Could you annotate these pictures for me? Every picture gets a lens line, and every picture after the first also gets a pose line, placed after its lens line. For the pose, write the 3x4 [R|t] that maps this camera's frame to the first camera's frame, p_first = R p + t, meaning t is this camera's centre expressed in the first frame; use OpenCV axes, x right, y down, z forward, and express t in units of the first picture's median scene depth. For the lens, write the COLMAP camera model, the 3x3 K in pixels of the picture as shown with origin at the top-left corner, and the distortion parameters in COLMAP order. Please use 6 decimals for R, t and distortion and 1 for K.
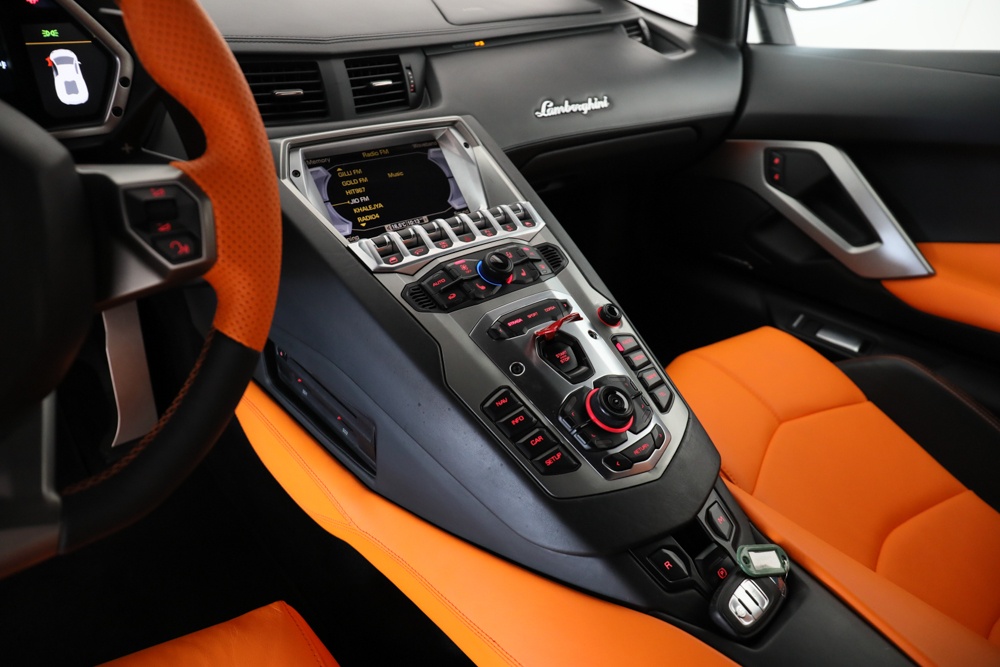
lens RADIAL K [[687.2, 0, 500.0], [0, 687.2, 333.5], [0, 0, 1]] dist [-0.116606, 0.104522]
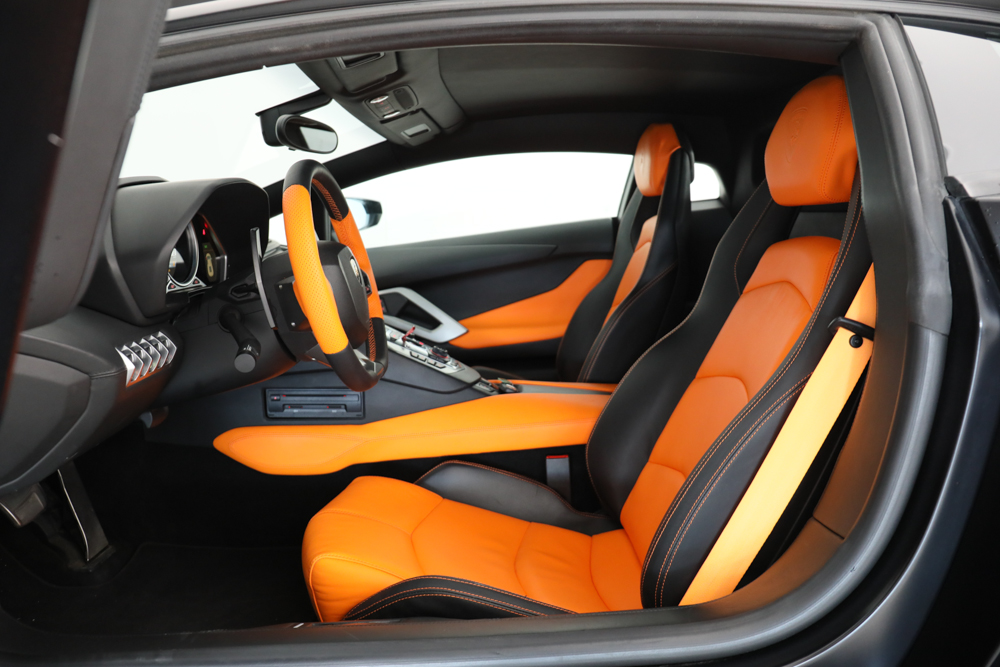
lens RADIAL K [[687.2, 0, 500.0], [0, 687.2, 333.5], [0, 0, 1]] dist [-0.116606, 0.104522]
pose [[0.661250, -0.181987, 0.727756, -1.027804], [0.414515, 0.897213, -0.152272, 0.336737], [-0.625240, 0.402356, 0.668719, -0.617589]]
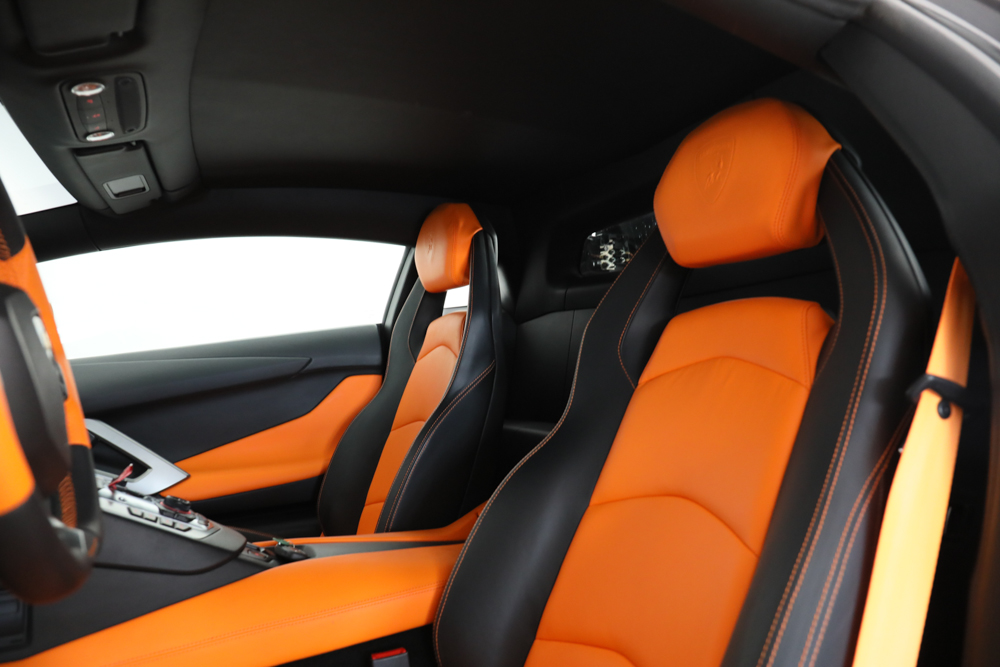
lens RADIAL K [[687.2, 0, 500.0], [0, 687.2, 333.5], [0, 0, 1]] dist [-0.116606, 0.104522]
pose [[0.270693, -0.021691, 0.962421, -0.742143], [0.509809, 0.851275, -0.124204, 0.212431], [-0.816591, 0.524272, 0.241493, -0.153829]]
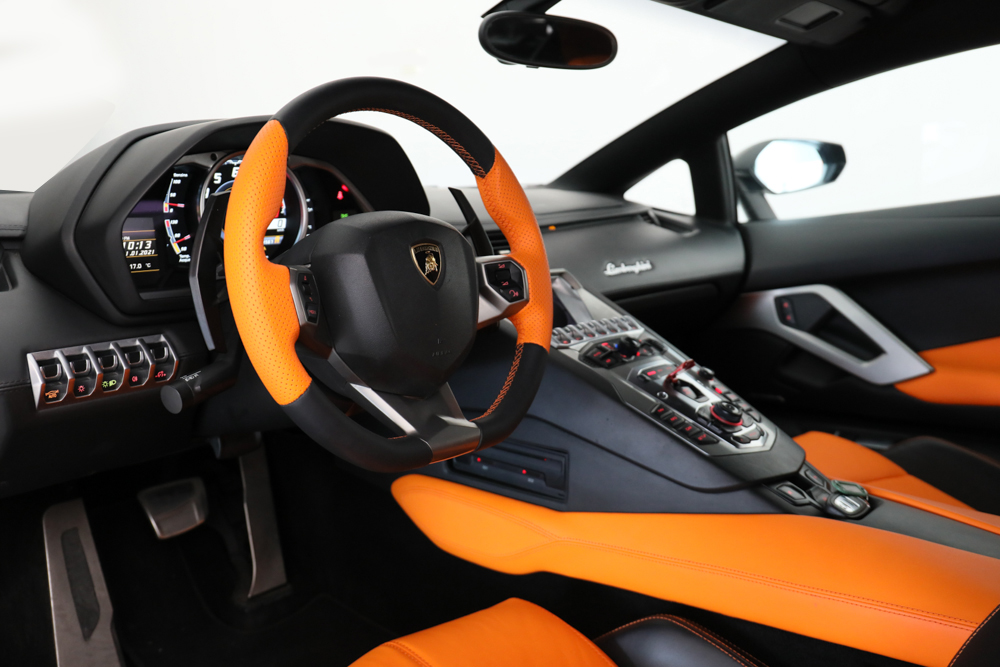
lens RADIAL K [[872.2, 0, 500.0], [0, 872.2, 333.5], [0, 0, 1]] dist [-0.030243, 0.006216]
pose [[0.991901, -0.090626, 0.088995, -0.299861], [0.115836, 0.932861, -0.341106, 0.329205], [-0.052107, 0.348652, 0.935803, -0.513030]]
